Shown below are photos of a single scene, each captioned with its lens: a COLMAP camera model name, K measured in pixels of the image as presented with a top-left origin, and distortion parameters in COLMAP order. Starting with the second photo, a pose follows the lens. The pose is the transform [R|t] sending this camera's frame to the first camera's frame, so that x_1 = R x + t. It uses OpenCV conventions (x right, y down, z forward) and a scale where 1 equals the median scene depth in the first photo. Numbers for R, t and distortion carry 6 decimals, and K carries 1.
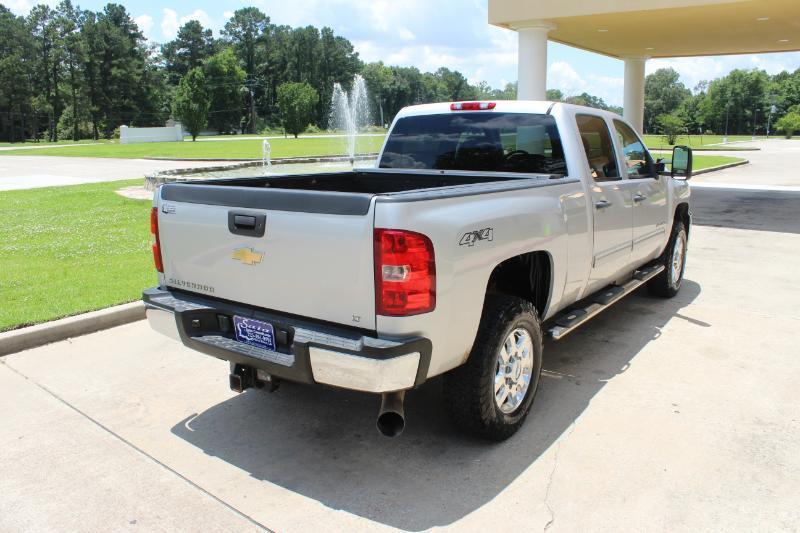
lens RADIAL K [[665.8, 0, 394.9], [0, 665.8, 258.9], [0, 0, 1]] dist [-0.176094, 0.154941]
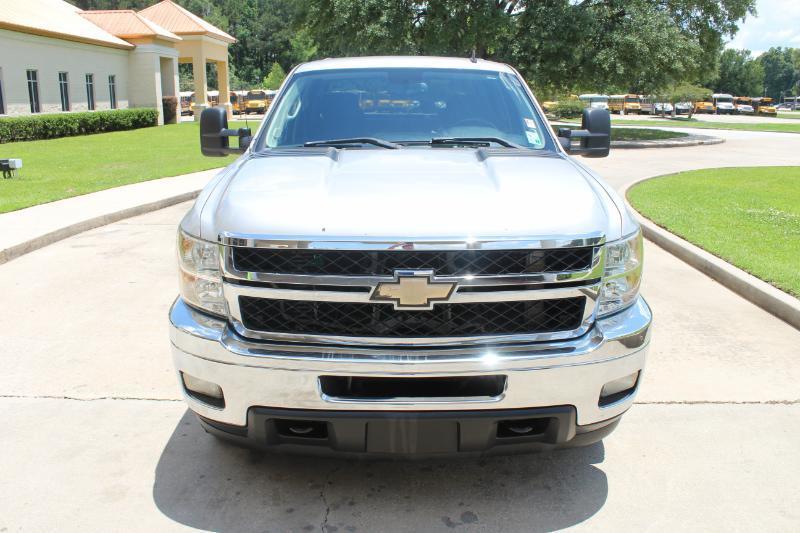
lens RADIAL K [[665.8, 0, 394.9], [0, 665.8, 258.9], [0, 0, 1]] dist [-0.176094, 0.154941]
pose [[-0.807425, 0.149892, -0.570611, 0.941006], [-0.105778, 0.914733, 0.389967, -0.423244], [0.580409, 0.375228, -0.722723, 2.216975]]
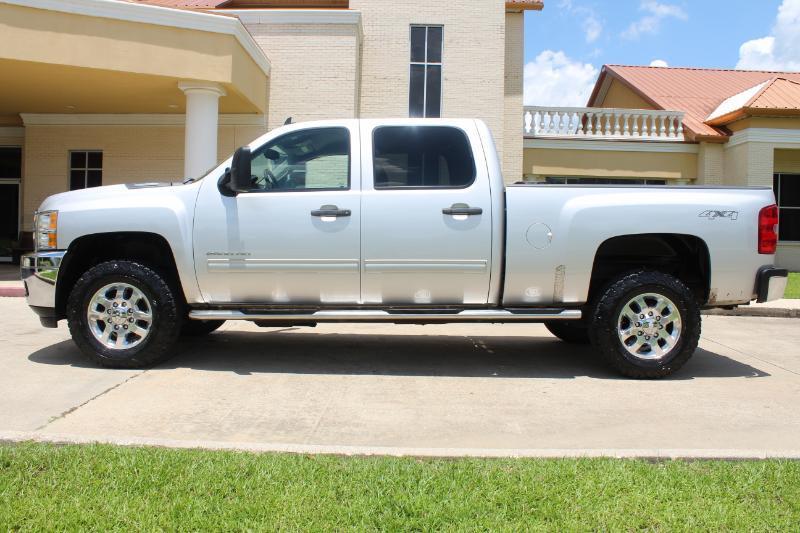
lens RADIAL K [[665.8, 0, 394.9], [0, 665.8, 258.9], [0, 0, 1]] dist [-0.176094, 0.154941]
pose [[-0.595764, -0.021640, 0.802868, -0.833643], [0.140974, 0.981300, 0.131058, -0.217854], [-0.790690, 0.191263, -0.581573, 2.088108]]
